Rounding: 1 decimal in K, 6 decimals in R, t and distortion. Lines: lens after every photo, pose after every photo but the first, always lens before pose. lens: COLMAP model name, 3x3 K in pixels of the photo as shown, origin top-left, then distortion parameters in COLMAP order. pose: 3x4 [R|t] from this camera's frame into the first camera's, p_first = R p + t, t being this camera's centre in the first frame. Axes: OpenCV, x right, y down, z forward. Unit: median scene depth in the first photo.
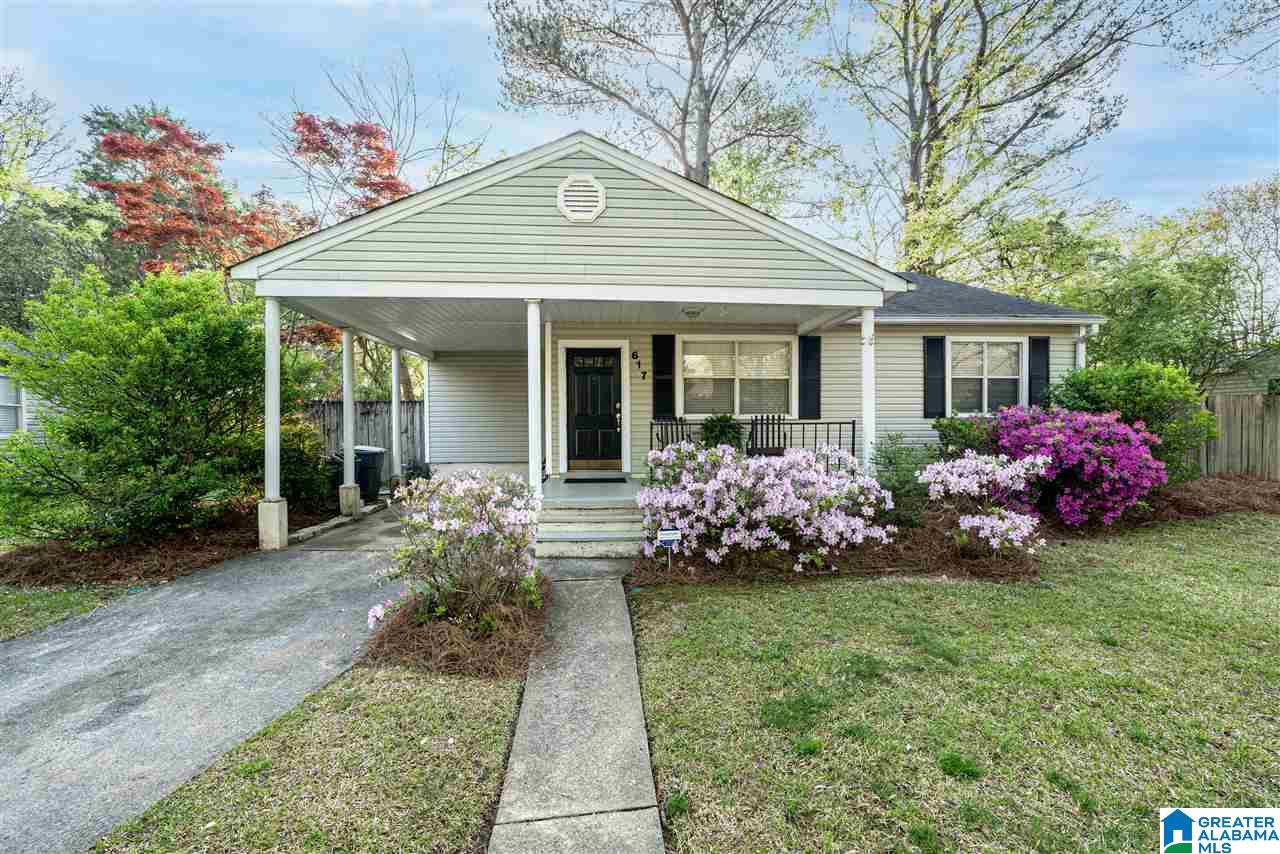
lens RADIAL K [[524.9, 0, 642.8], [0, 524.9, 425.8], [0, 0, 1]] dist [-0.006111, -0.000014]
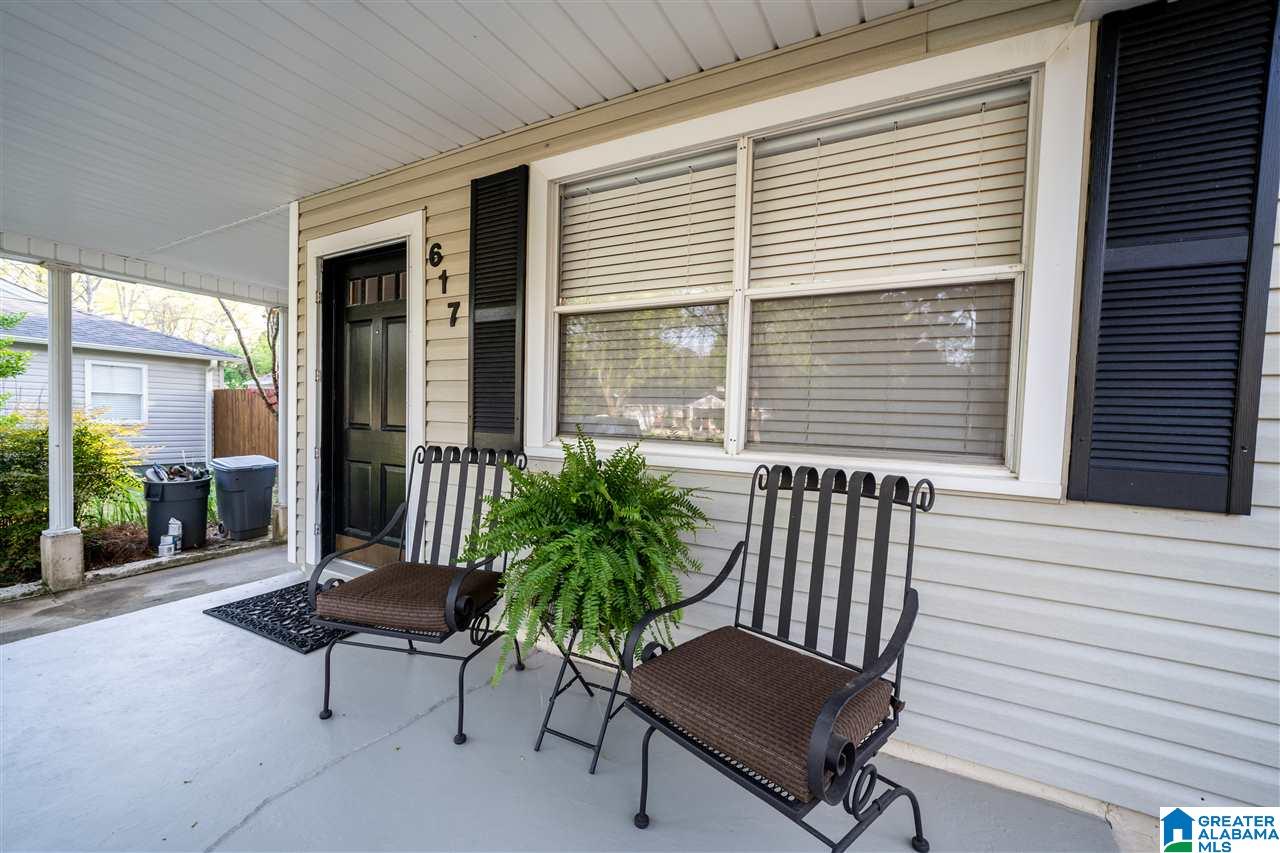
lens RADIAL K [[524.9, 0, 636.5], [0, 524.9, 433.1], [0, 0, 1]] dist [-0.006111, -0.000014]
pose [[0.830718, 0.048985, -0.554534, 0.281472], [-0.033572, 0.998716, 0.037930, -0.038335], [0.555680, -0.012892, 0.831297, 0.794705]]
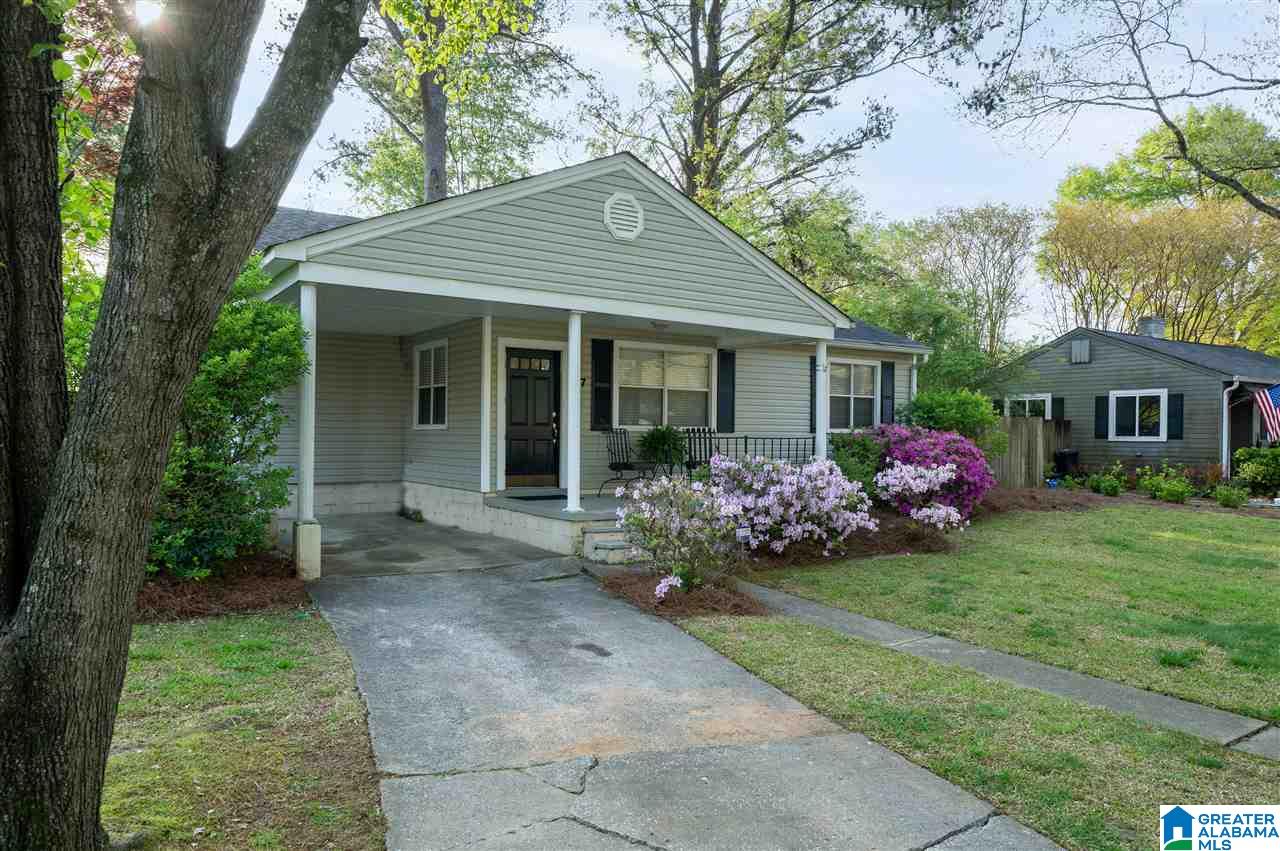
lens RADIAL K [[797.3, 0, 638.4], [0, 797.3, 432.4], [0, 0, 1]] dist [0.004336, 0.000309]
pose [[0.877125, 0.014963, 0.480029, -0.581200], [-0.014692, 0.999883, -0.004321, -0.003706], [-0.480038, -0.003262, 0.877242, -0.268191]]
